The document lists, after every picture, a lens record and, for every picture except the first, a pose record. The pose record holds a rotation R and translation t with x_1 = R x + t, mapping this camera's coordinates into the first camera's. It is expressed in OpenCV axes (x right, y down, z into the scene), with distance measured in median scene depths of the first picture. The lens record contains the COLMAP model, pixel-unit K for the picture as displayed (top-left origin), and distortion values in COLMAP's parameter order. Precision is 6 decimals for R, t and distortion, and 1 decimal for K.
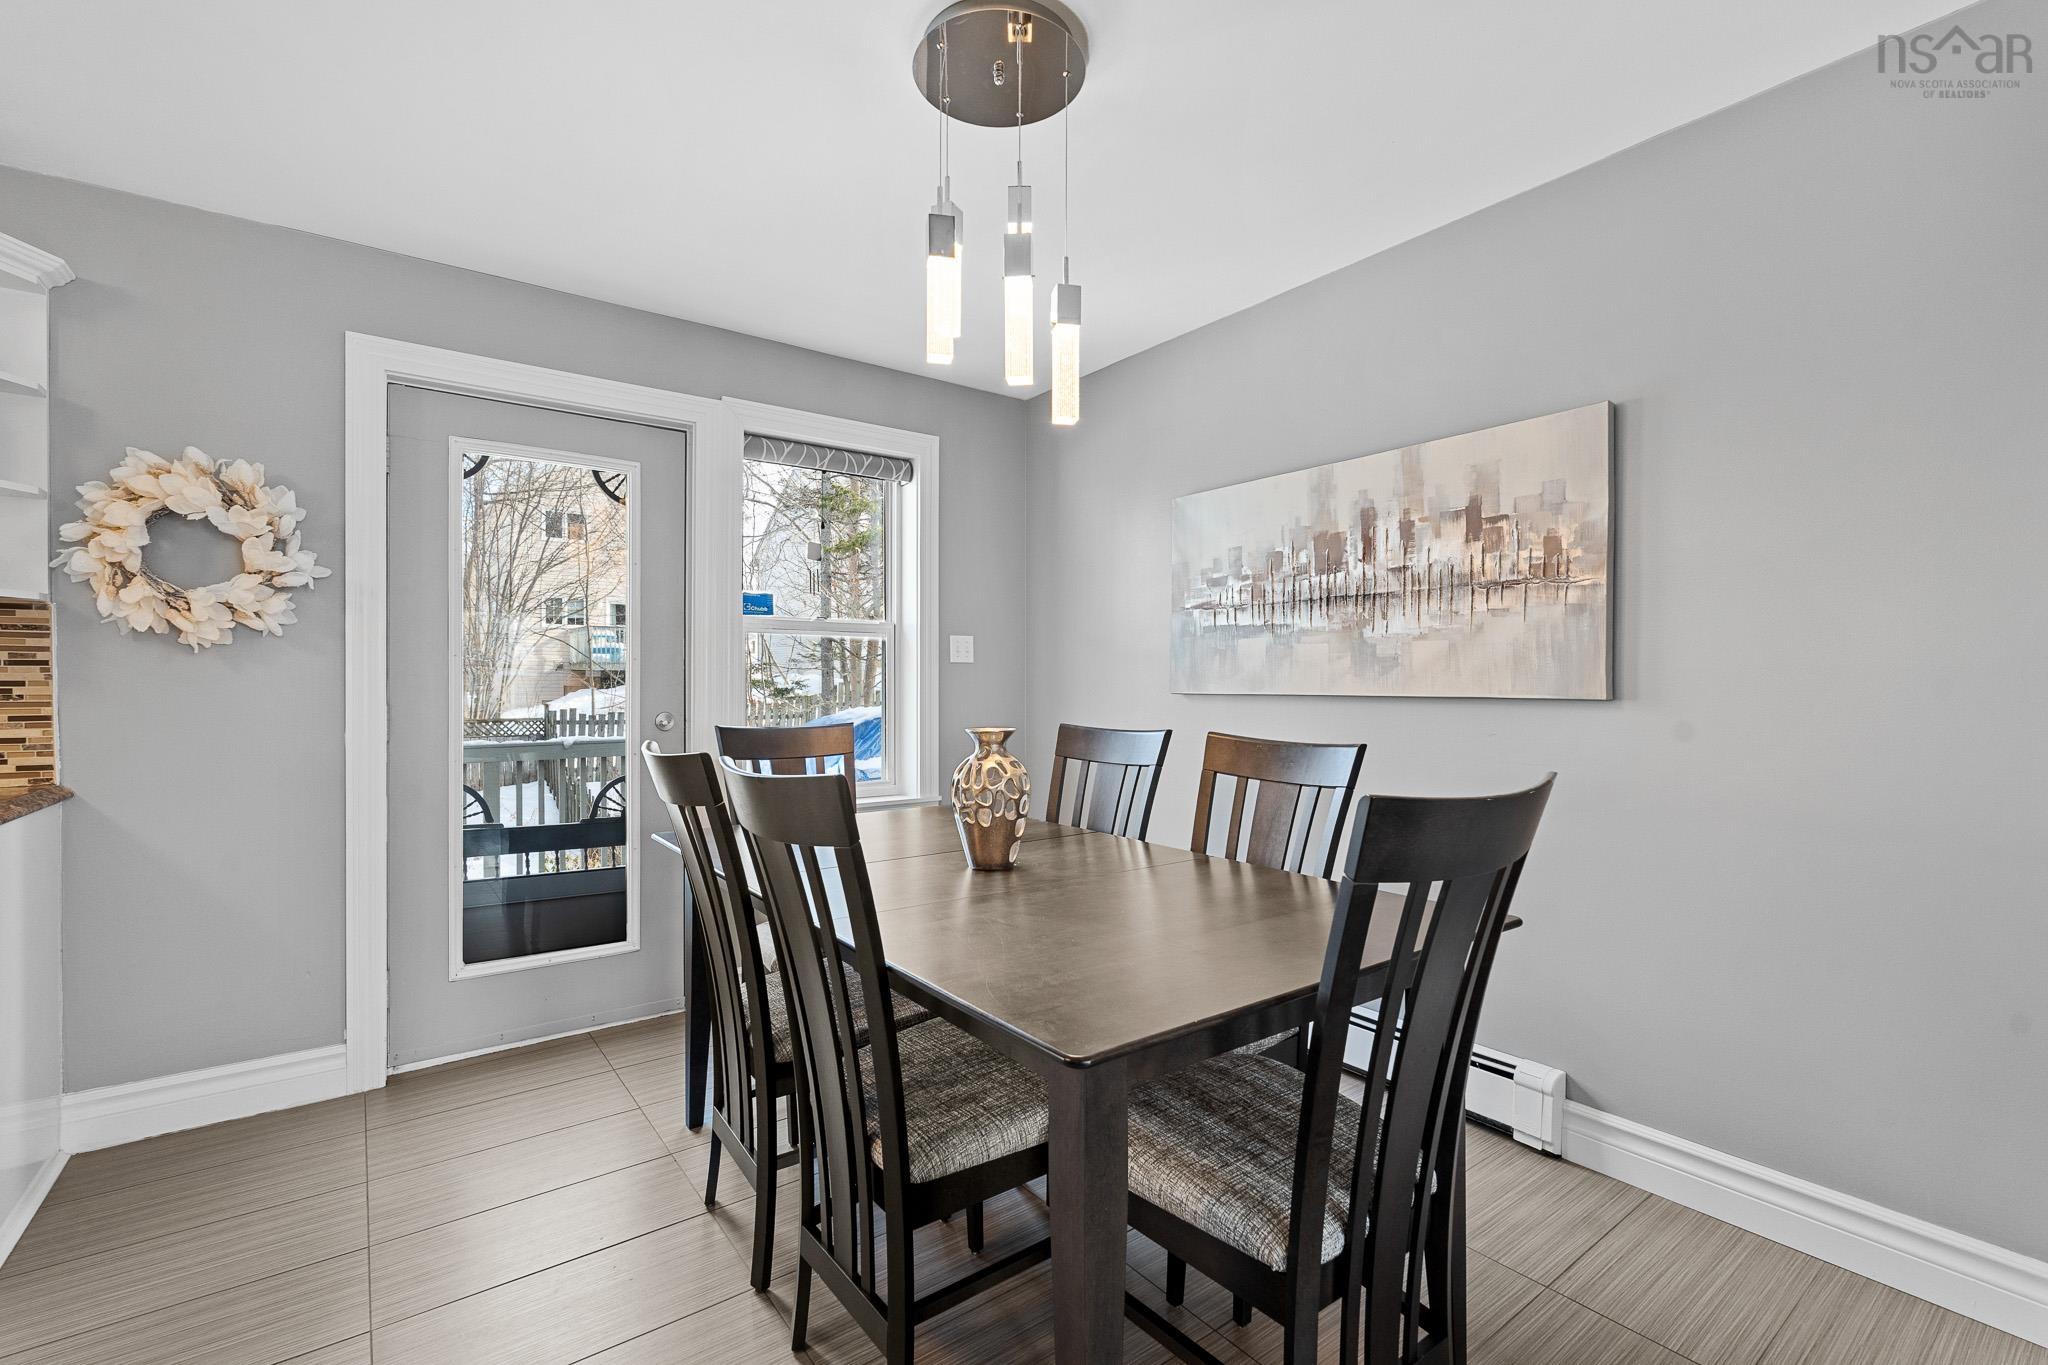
lens RADIAL K [[910.7, 0, 1023.9], [0, 910.7, 691.3], [0, 0, 1]] dist [-0.003108, -0.000448]
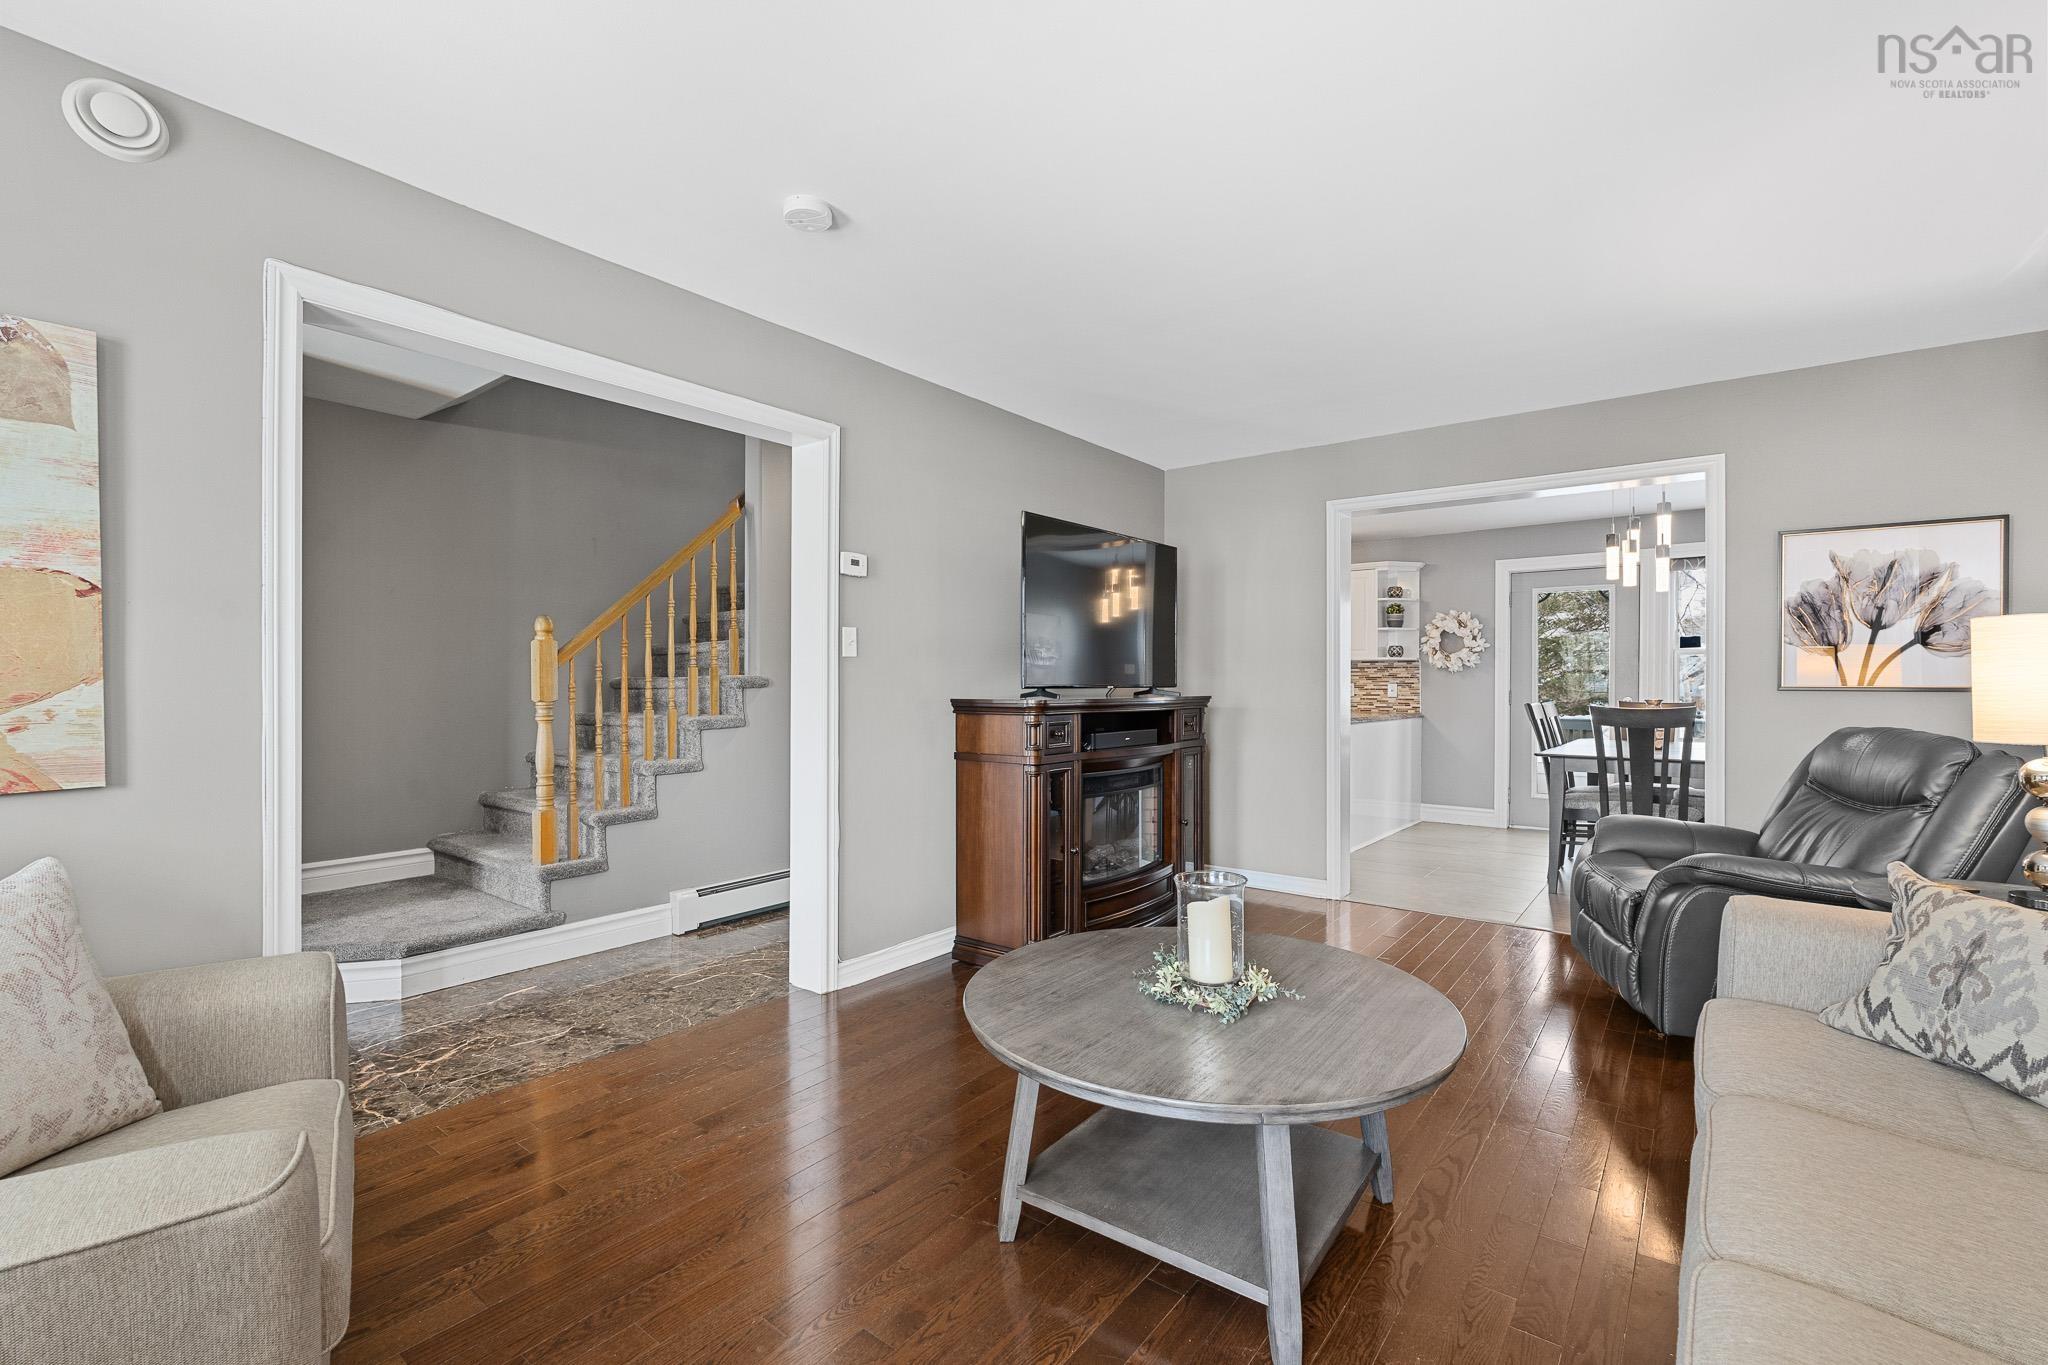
lens RADIAL K [[910.7, 0, 1021.4], [0, 910.7, 684.9], [0, 0, 1]] dist [-0.003108, -0.000448]
pose [[0.268245, 0.002078, -0.963349, 1.798079], [-0.003239, 0.999994, 0.001256, -0.001528], [0.963345, 0.002784, 0.268250, -1.347488]]
